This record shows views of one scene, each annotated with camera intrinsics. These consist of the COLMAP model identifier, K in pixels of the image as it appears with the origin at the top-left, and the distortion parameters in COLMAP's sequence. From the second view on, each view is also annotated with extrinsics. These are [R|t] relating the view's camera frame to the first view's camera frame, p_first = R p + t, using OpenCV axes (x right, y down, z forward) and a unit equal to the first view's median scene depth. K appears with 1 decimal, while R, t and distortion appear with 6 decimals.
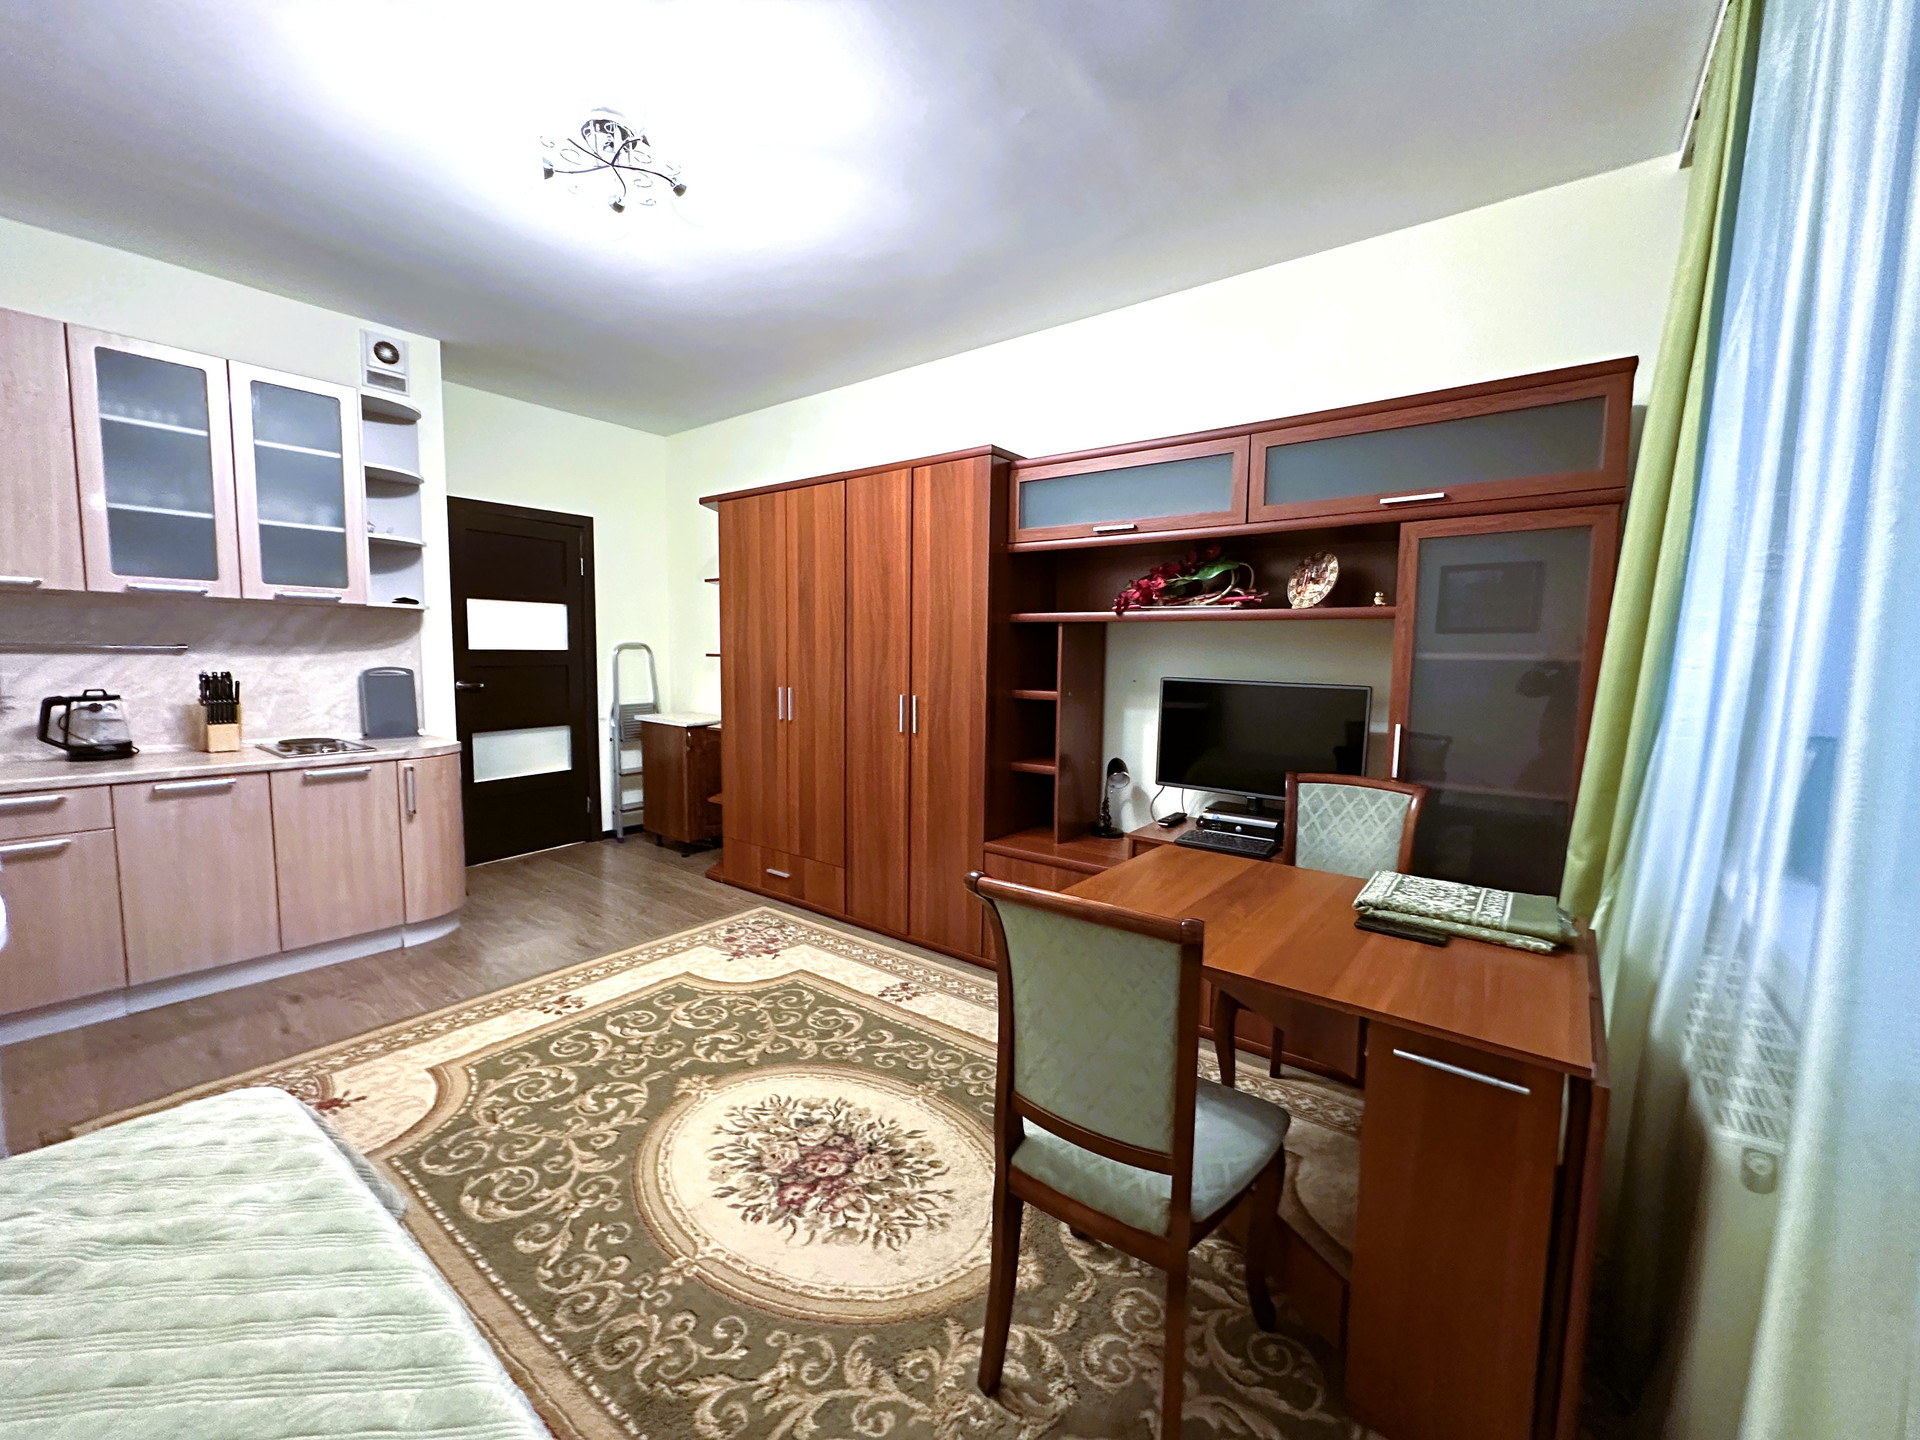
lens RADIAL K [[764.9, 0, 957.7], [0, 764.9, 718.4], [0, 0, 1]] dist [-0.000108, -0.000490]
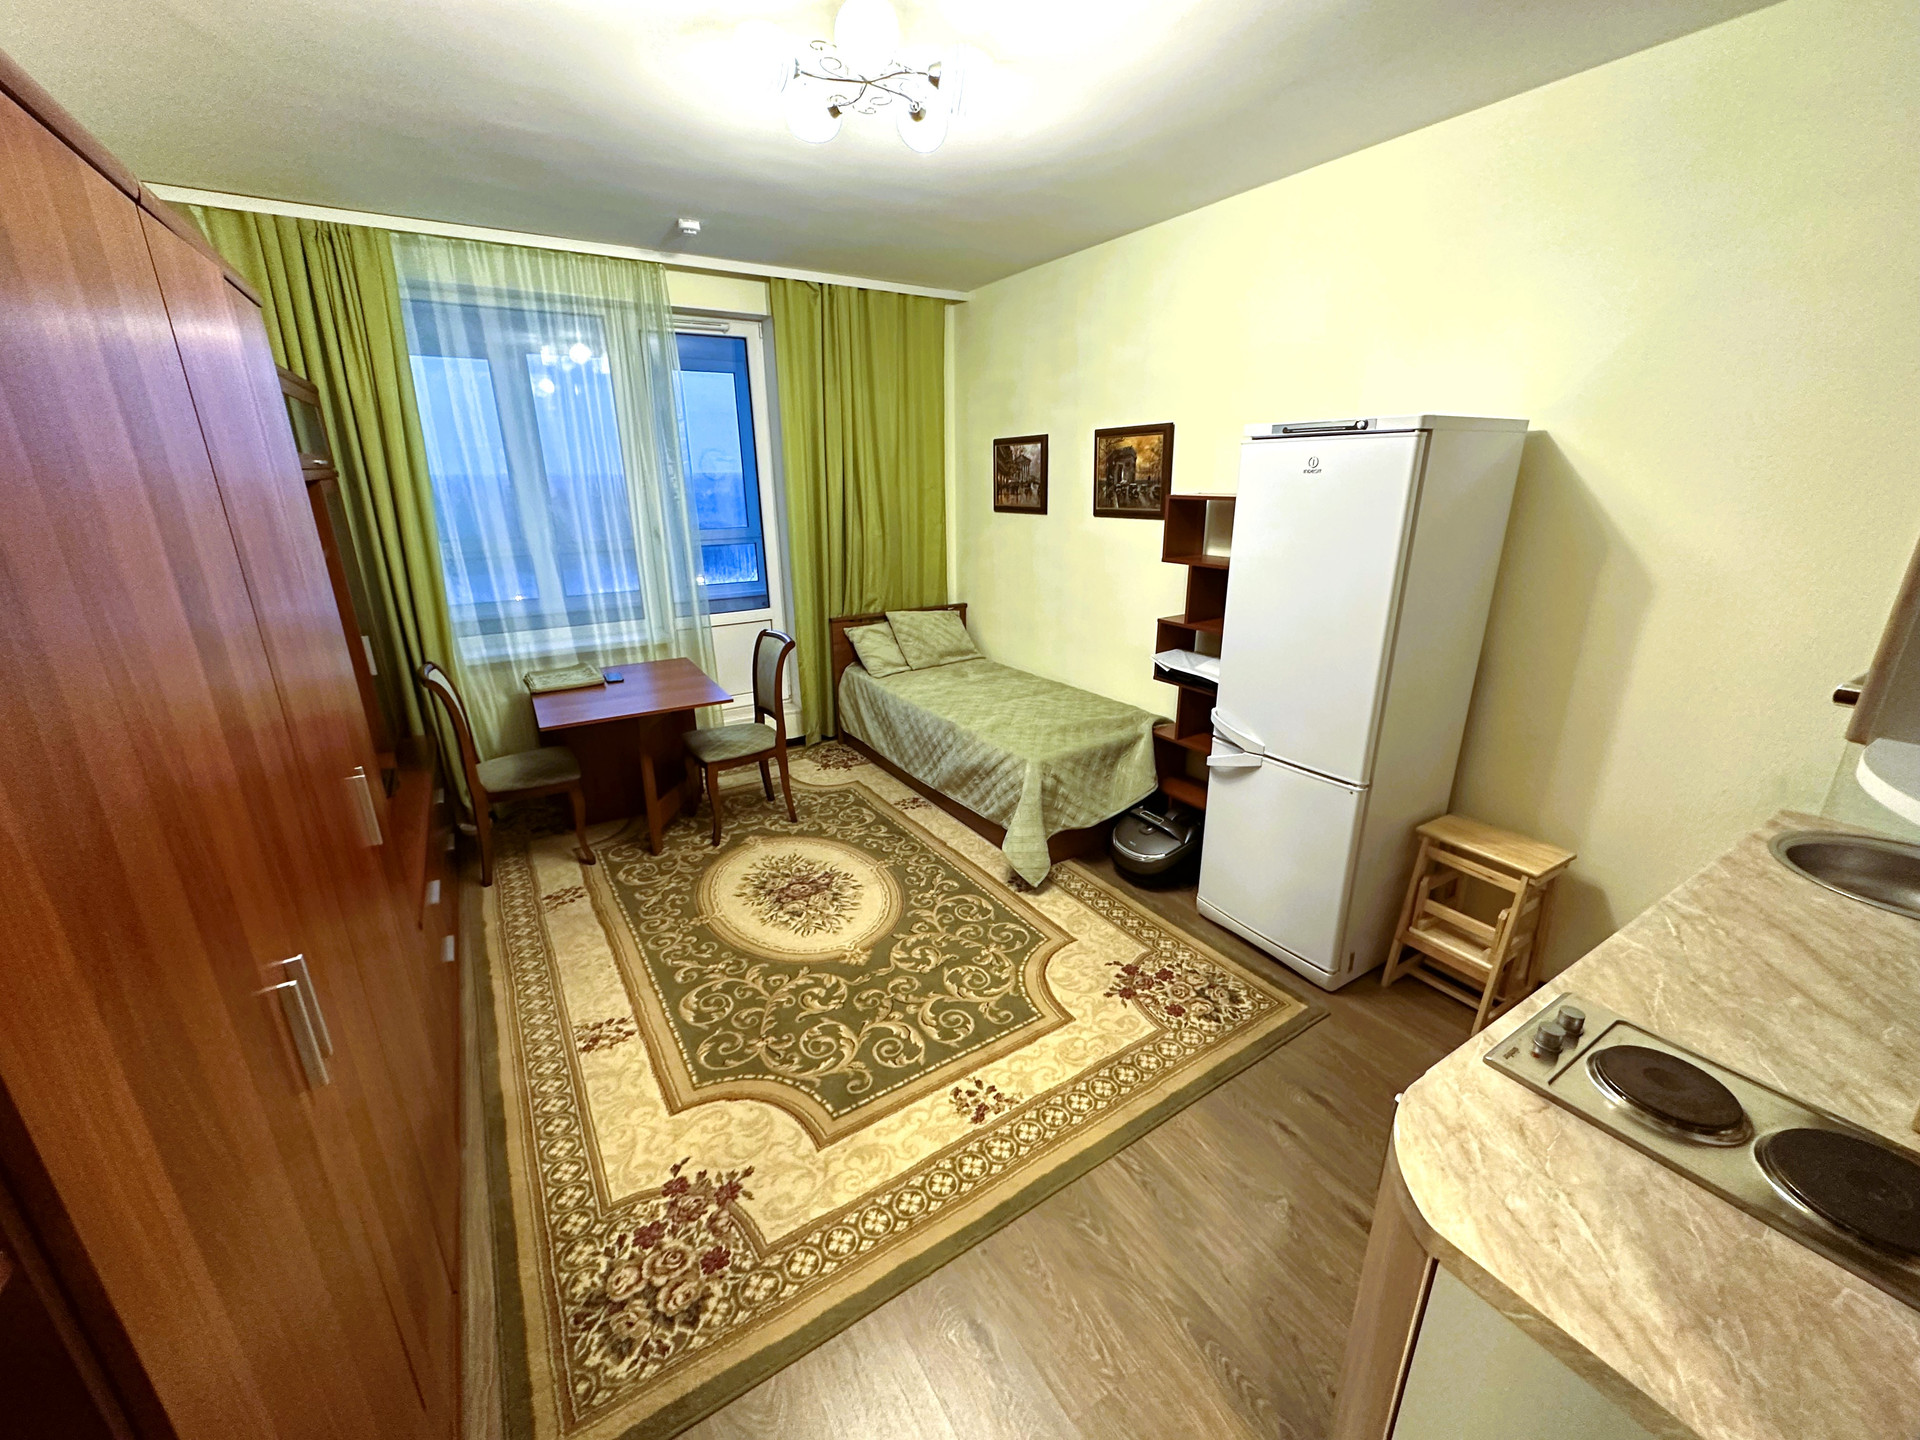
lens RADIAL K [[764.9, 0, 962.3], [0, 764.9, 715.1], [0, 0, 1]] dist [-0.000108, -0.000490]
pose [[-0.939903, -0.112502, 0.322376, -0.733547], [0.022673, 0.921511, 0.387691, -0.311012], [-0.340689, 0.371701, -0.863580, 1.586585]]
